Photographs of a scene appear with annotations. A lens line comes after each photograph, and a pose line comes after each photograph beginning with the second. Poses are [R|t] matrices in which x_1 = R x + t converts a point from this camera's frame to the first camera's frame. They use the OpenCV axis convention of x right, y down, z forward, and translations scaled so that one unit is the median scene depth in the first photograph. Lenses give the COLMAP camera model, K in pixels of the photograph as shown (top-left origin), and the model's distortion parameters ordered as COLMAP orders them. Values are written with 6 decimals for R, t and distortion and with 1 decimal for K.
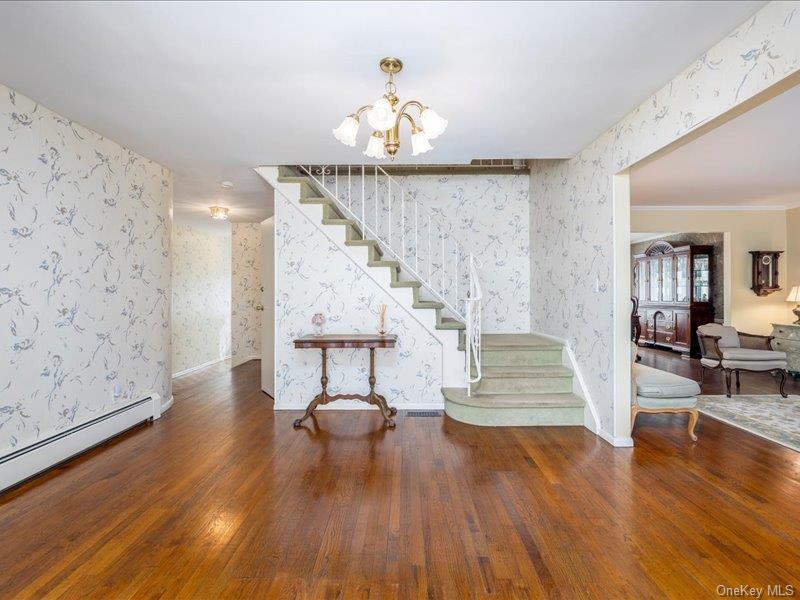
lens RADIAL K [[379.5, 0, 401.6], [0, 379.5, 294.7], [0, 0, 1]] dist [0.003482, -0.000121]
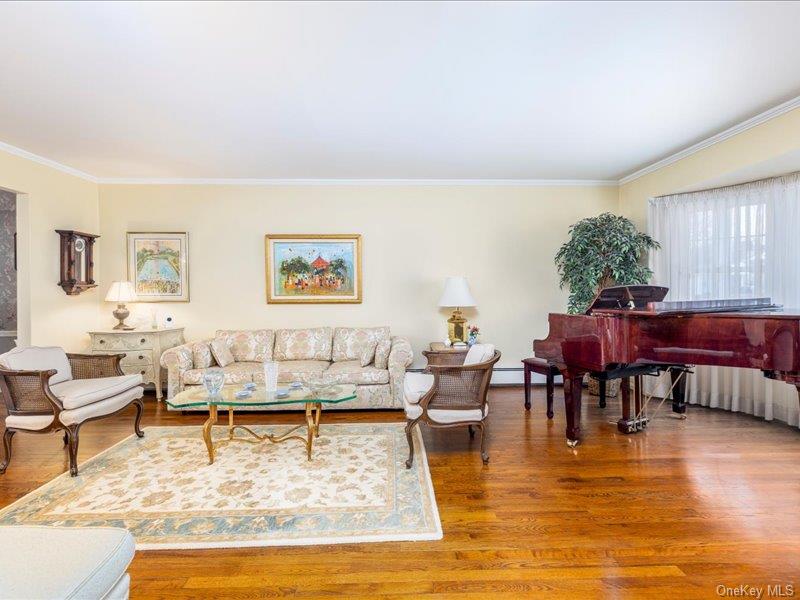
lens RADIAL K [[379.5, 0, 401.6], [0, 379.5, 291.7], [0, 0, 1]] dist [0.003482, -0.000121]
pose [[-0.027444, -0.007219, 0.999597, 0.218954], [0.006941, 0.999948, 0.007412, -0.003495], [-0.999599, 0.007142, -0.027393, 0.409891]]
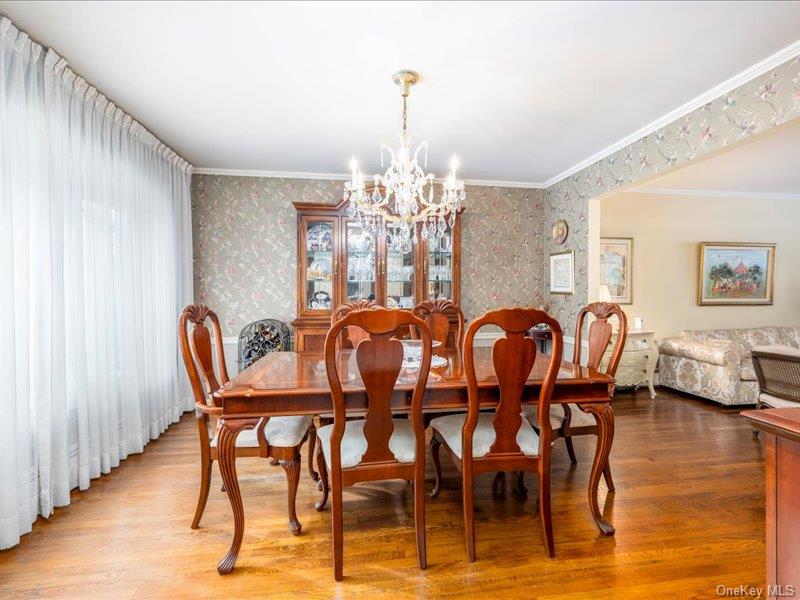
lens RADIAL K [[379.5, 0, 405.6], [0, 379.5, 294.0], [0, 0, 1]] dist [0.003482, -0.000121]
pose [[-0.167960, -0.005720, 0.985777, 0.283273], [0.005187, 0.999964, 0.006686, -0.010322], [-0.985780, 0.006236, -0.167924, 1.475563]]
